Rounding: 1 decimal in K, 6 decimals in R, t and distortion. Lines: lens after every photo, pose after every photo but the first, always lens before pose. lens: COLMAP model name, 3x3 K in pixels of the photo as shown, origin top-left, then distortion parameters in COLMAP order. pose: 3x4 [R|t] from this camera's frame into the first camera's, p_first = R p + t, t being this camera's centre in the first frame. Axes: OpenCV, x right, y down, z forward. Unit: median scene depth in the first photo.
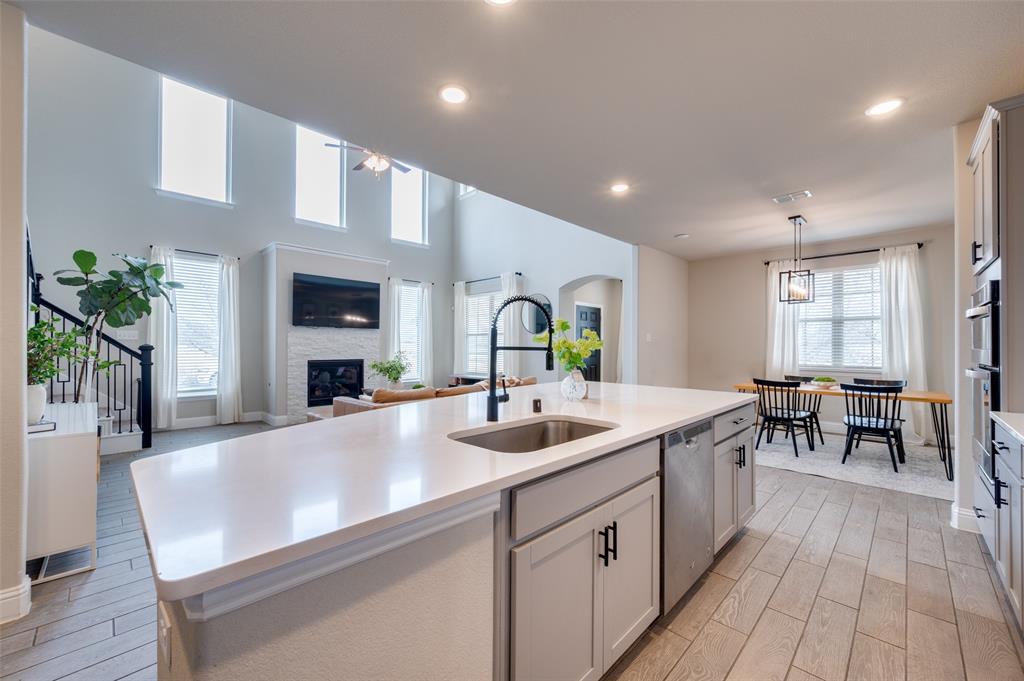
lens RADIAL K [[412.3, 0, 510.0], [0, 412.3, 343.1], [0, 0, 1]] dist [0.000729, -0.000003]
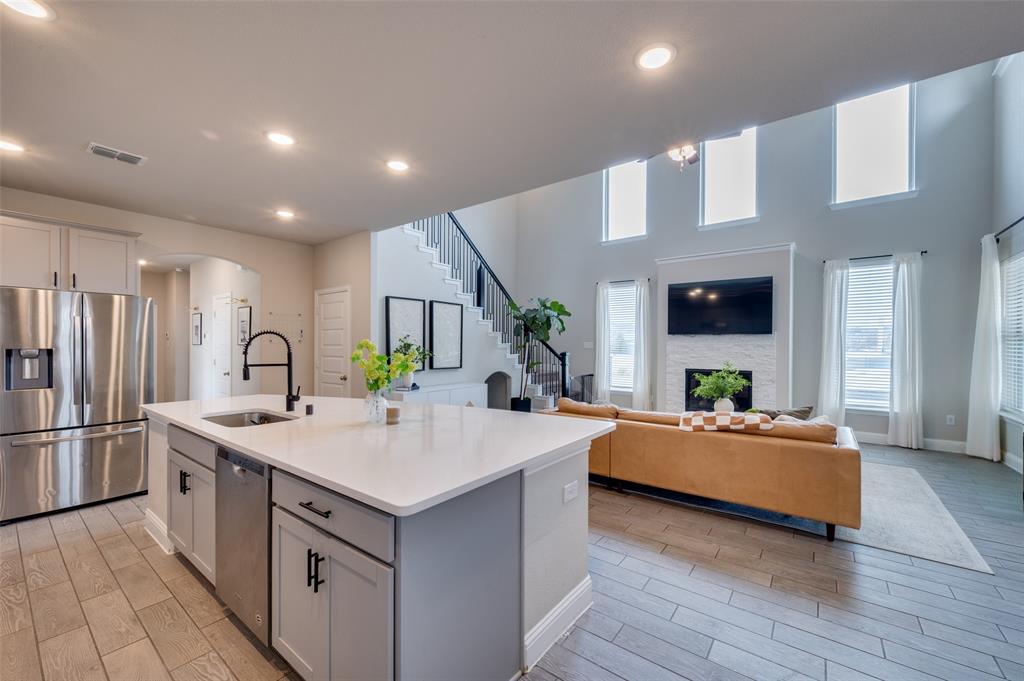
lens RADIAL K [[405.7, 0, 514.3], [0, 405.7, 345.1], [0, 0, 1]] dist [-0.001358, -0.000060]
pose [[0.122655, -0.002849, -0.992445, 0.464350], [0.002705, 0.999993, -0.002536, -0.015092], [0.992446, -0.002373, 0.122662, 0.483159]]
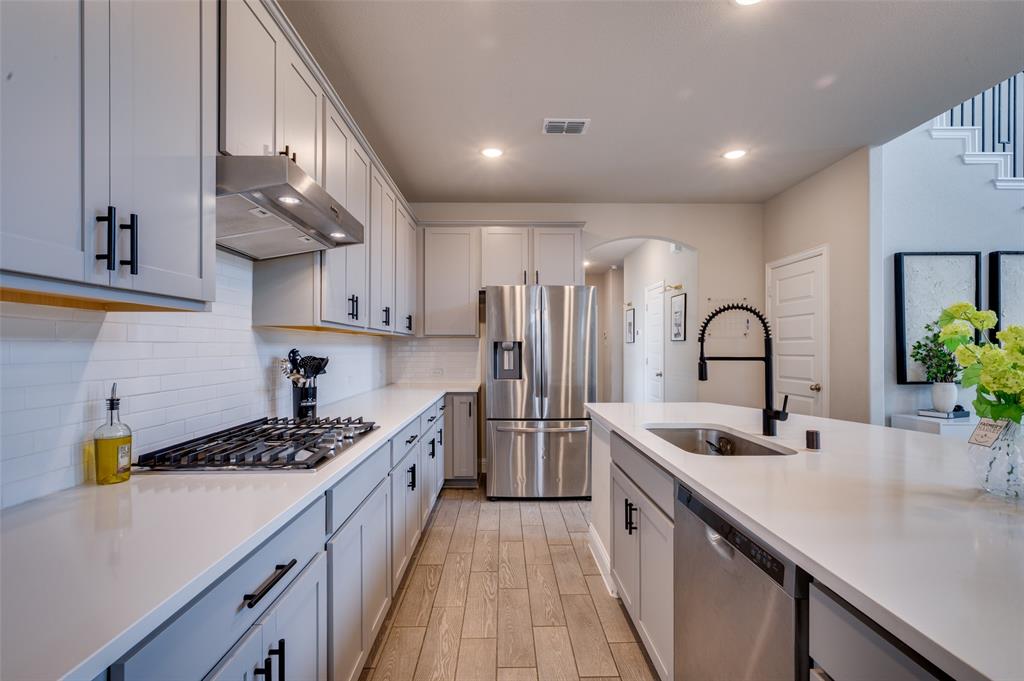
lens RADIAL K [[474.4, 0, 512.7], [0, 474.4, 349.4], [0, 0, 1]] dist [-0.001159, 0.000058]
pose [[-0.699630, -0.001198, -0.714505, 0.339158], [0.001986, 0.999991, -0.003621, -0.001150], [0.714503, -0.003952, -0.699621, 0.394350]]
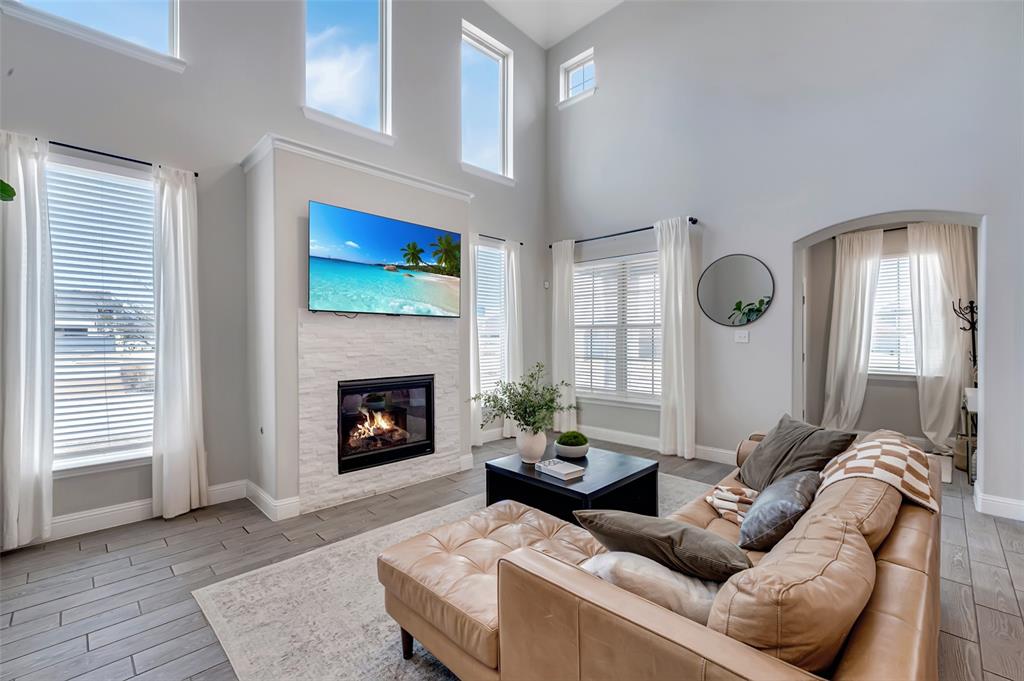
lens RADIAL K [[448.3, 0, 512.0], [0, 448.3, 340.5], [0, 0, 1]] dist [-0.000662, -0.000168]
pose [[0.999986, -0.000978, 0.005235, -0.293650], [0.000888, 0.999853, 0.017107, -0.017017], [-0.005251, -0.017102, 0.999840, 0.476759]]
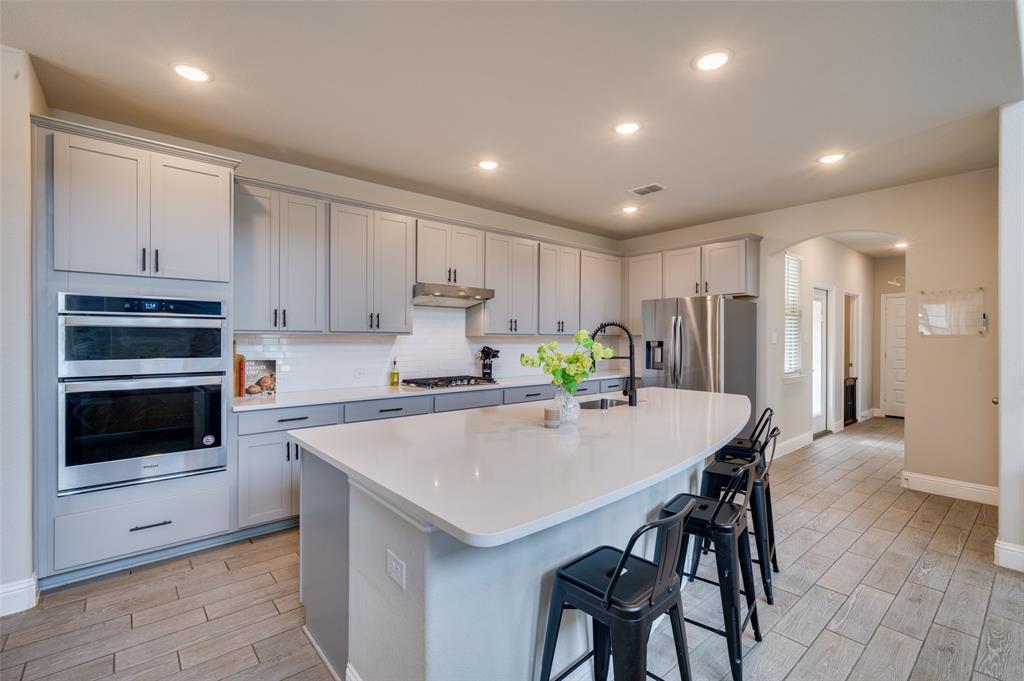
lens RADIAL K [[465.6, 0, 512.0], [0, 465.6, 340.5], [0, 0, 1]] dist [-0.000853, -0.000171]
pose [[-0.996500, -0.007292, 0.083278, 0.086665], [-0.007213, 0.999973, 0.001251, -0.013409], [-0.083285, 0.000646, -0.996526, 0.791305]]
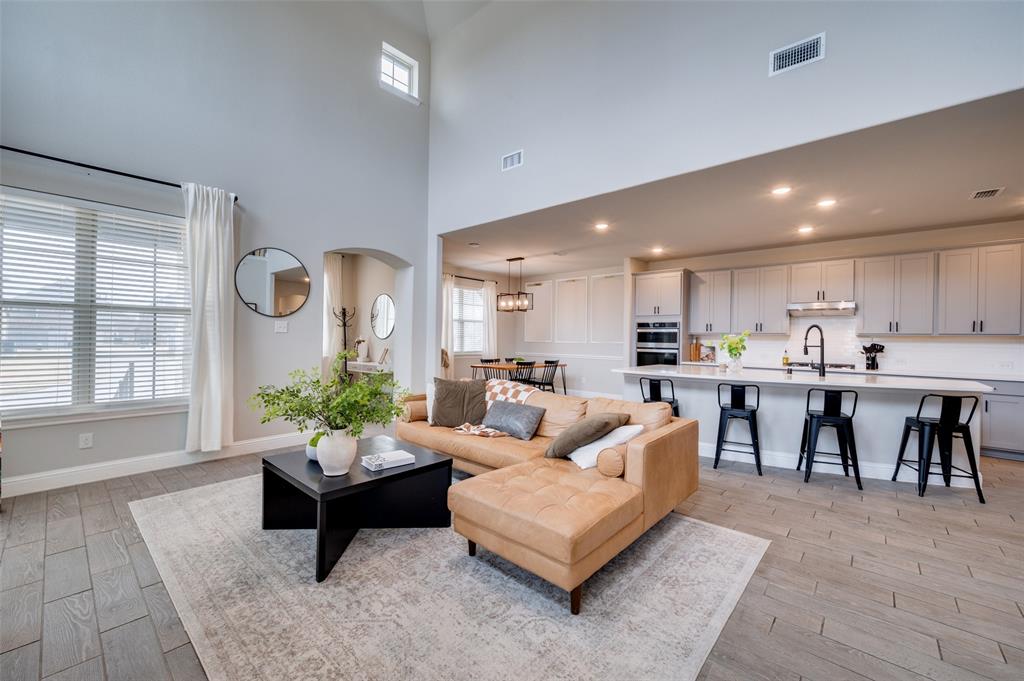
lens RADIAL K [[403.6, 0, 512.0], [0, 403.6, 340.5], [0, 0, 1]] dist [0.001363, 0.000119]
pose [[-0.040657, -0.007921, 0.999142, -0.647094], [-0.020708, 0.999760, 0.007083, 0.000954], [-0.998959, -0.020402, -0.040811, 0.839820]]
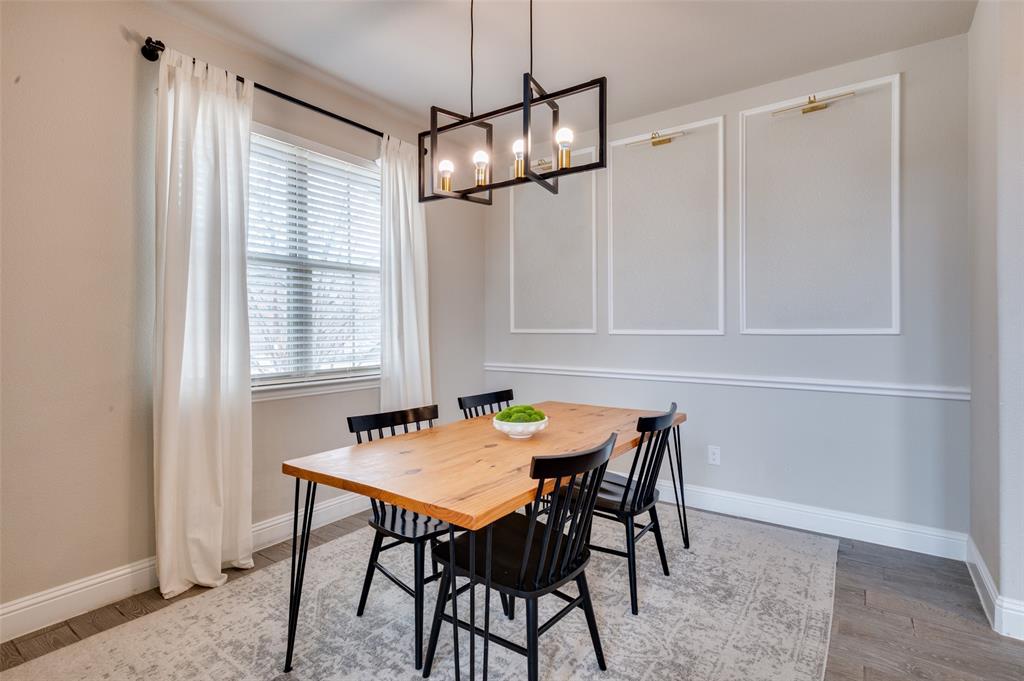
lens RADIAL K [[504.2, 0, 512.6], [0, 504.2, 326.3], [0, 0, 1]] dist [0.000104, -0.000023]
pose [[-0.148753, -0.005936, 0.988857, 0.233721], [-0.004112, 0.999977, 0.005385, 0.003879], [-0.988866, -0.003266, -0.148774, 0.825454]]
